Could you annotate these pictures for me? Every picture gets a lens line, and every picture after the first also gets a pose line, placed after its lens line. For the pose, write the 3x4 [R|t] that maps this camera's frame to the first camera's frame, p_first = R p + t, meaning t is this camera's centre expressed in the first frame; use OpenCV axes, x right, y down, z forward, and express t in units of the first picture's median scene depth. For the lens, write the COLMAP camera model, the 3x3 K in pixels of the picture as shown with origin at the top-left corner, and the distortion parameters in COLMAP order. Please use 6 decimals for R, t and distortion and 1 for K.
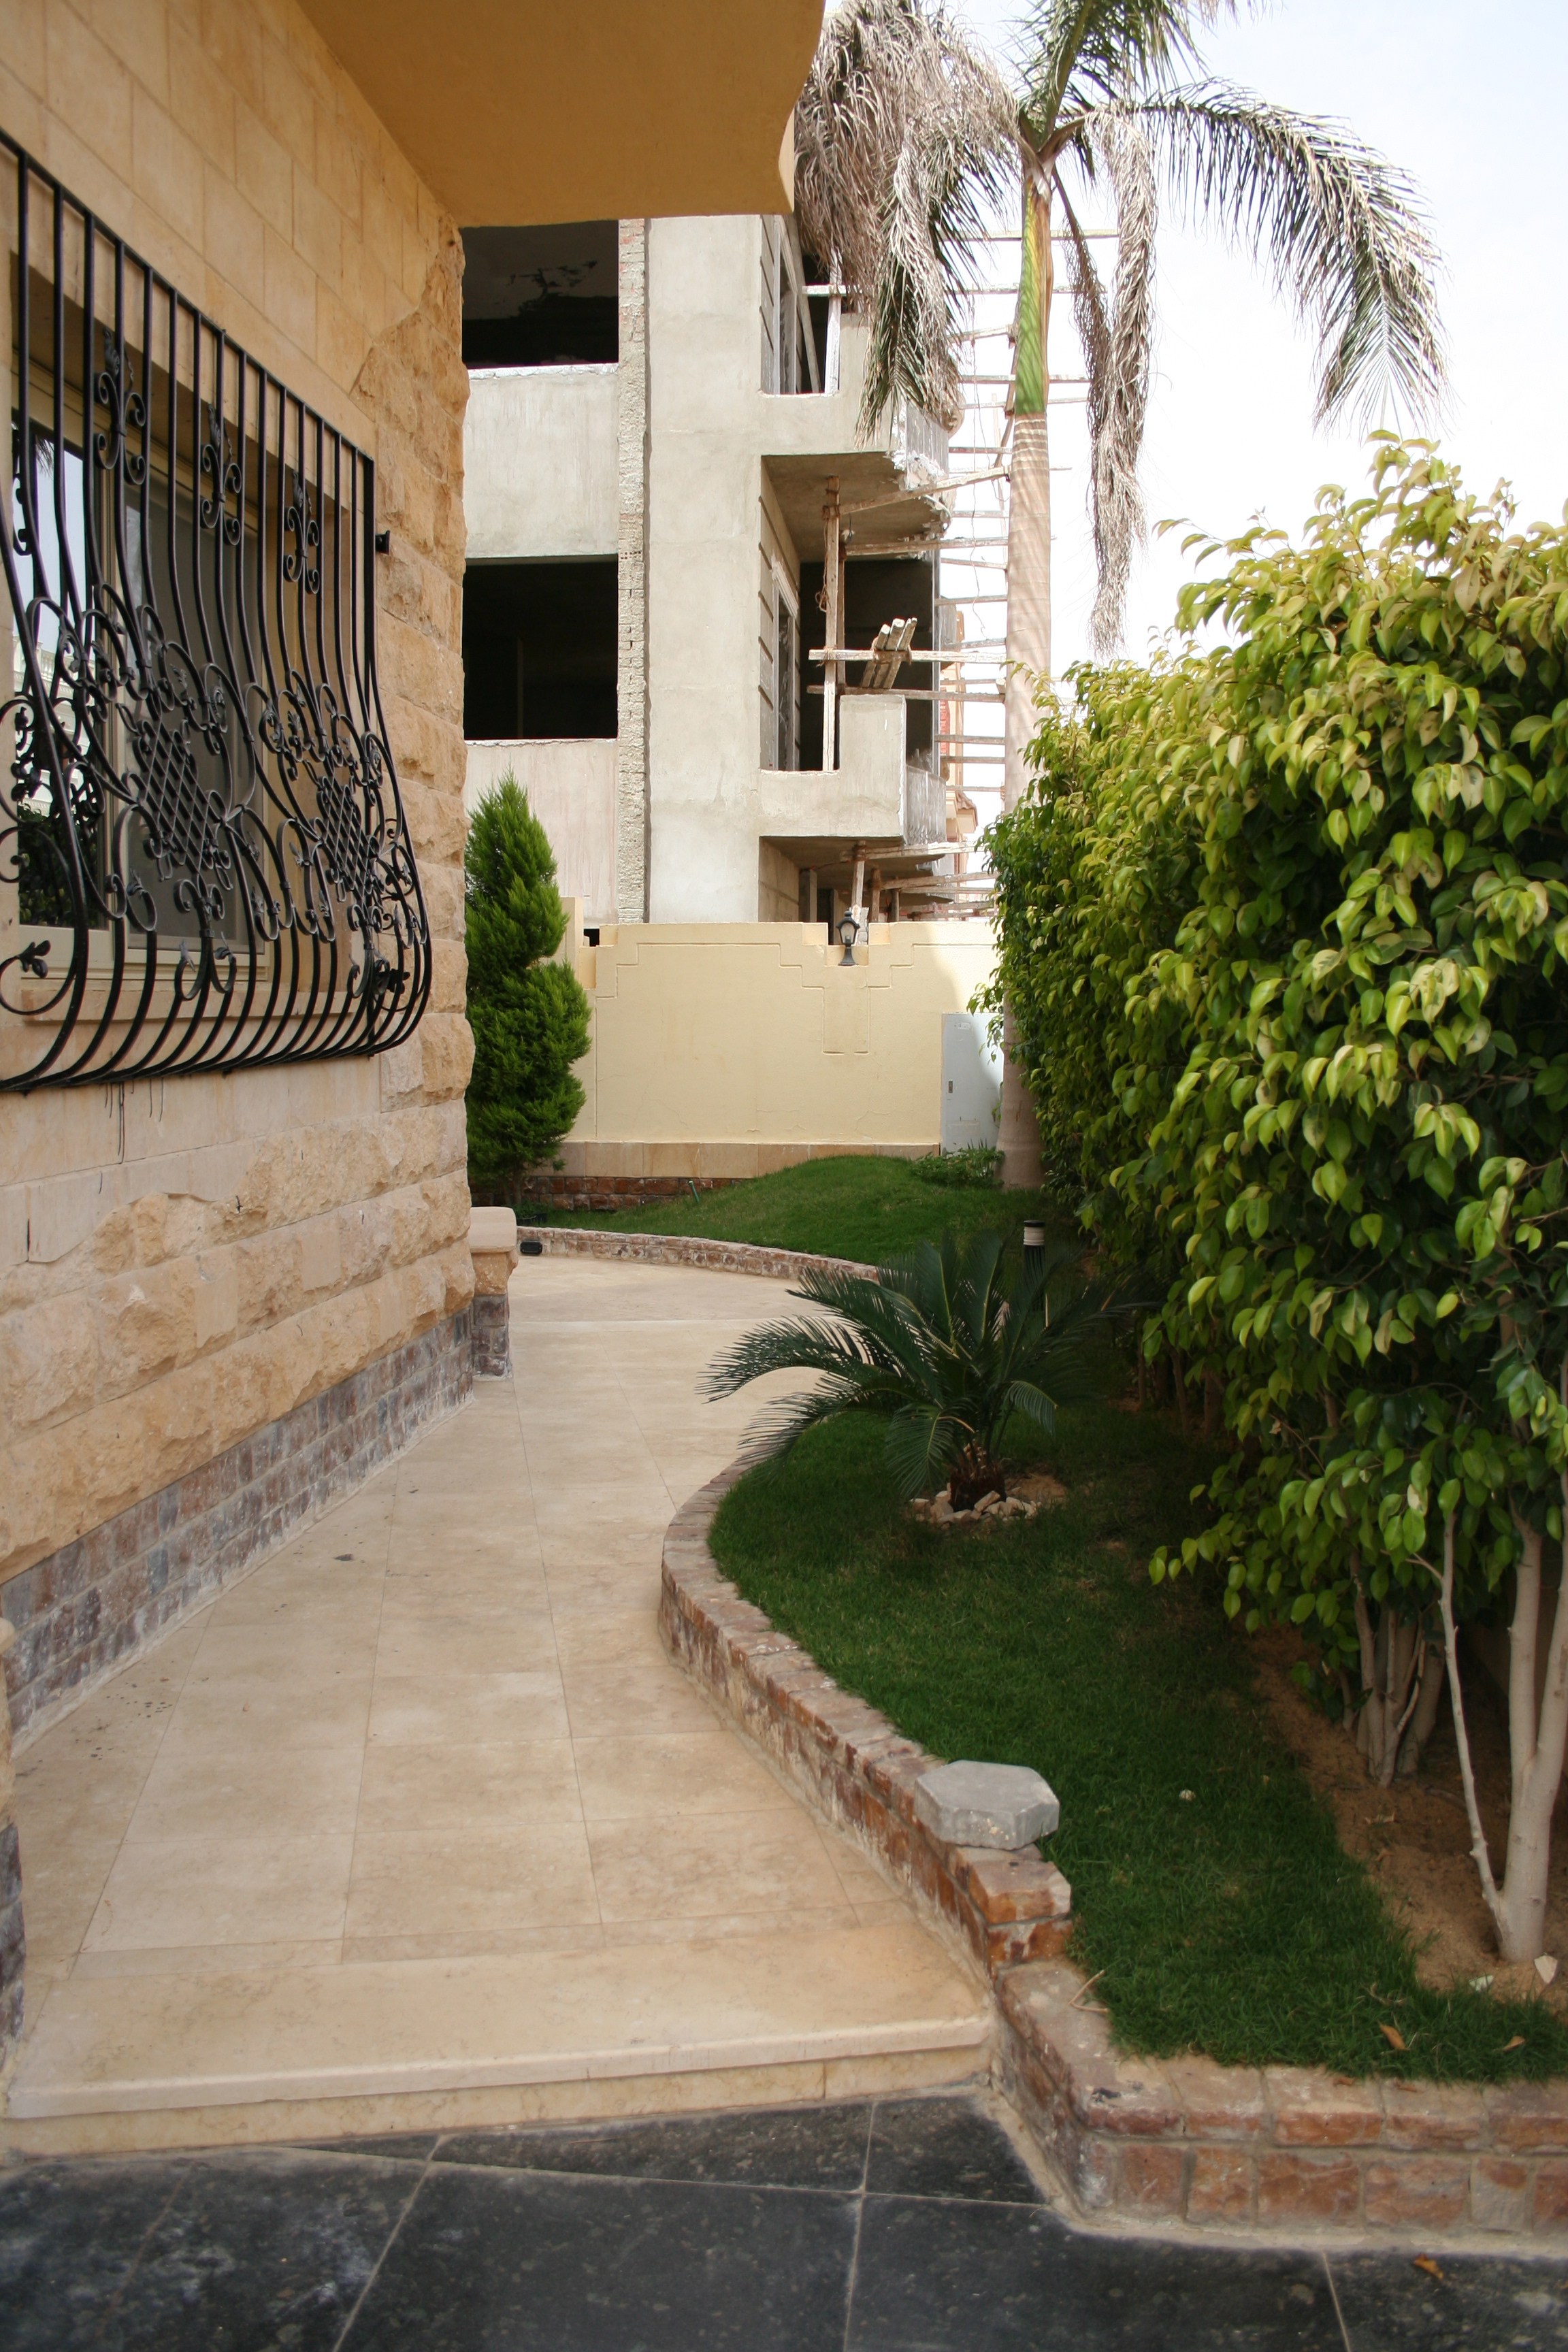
lens RADIAL K [[1990.7, 0, 784.0], [0, 1990.7, 1176.0], [0, 0, 1]] dist [-0.144533, 0.099618]
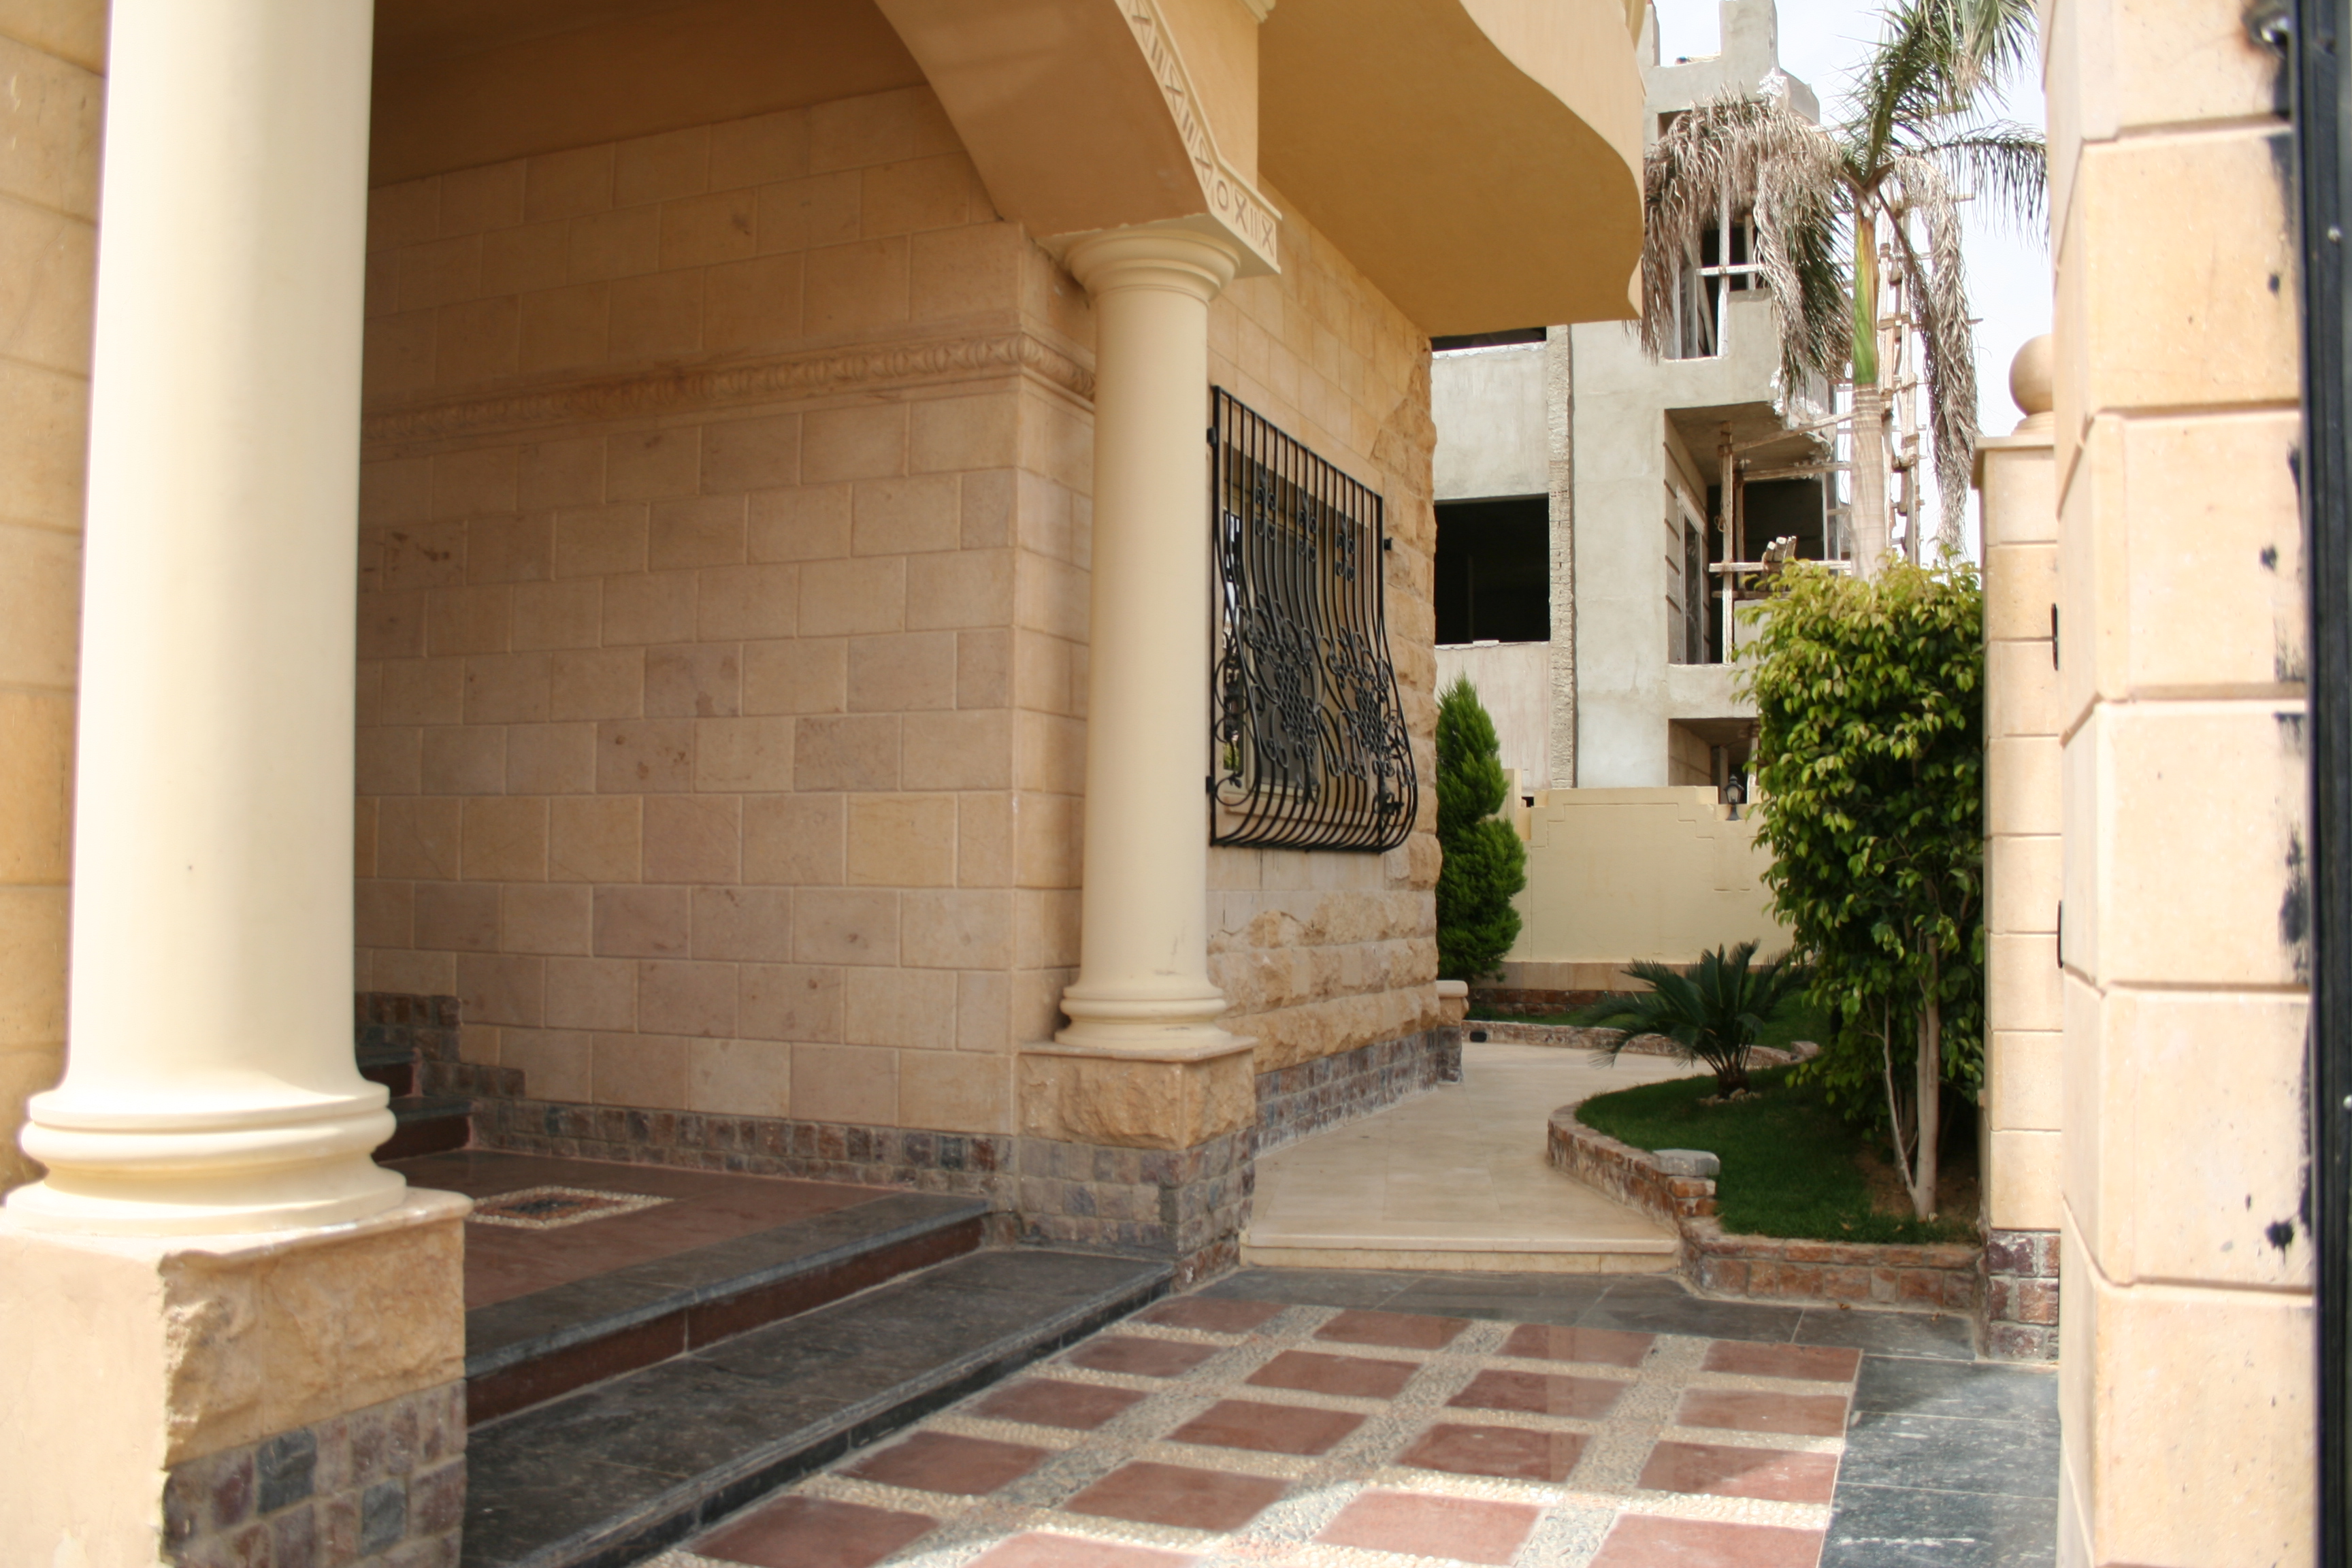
lens RADIAL K [[1990.7, 0, 1175.4], [0, 1990.7, 814.4], [0, 0, 1]] dist [-0.144533, 0.099618]
pose [[0.961248, -0.009675, -0.275516, 0.074411], [-0.024717, 0.992335, -0.121079, 0.100154], [0.274575, 0.123197, 0.953641, -0.562175]]
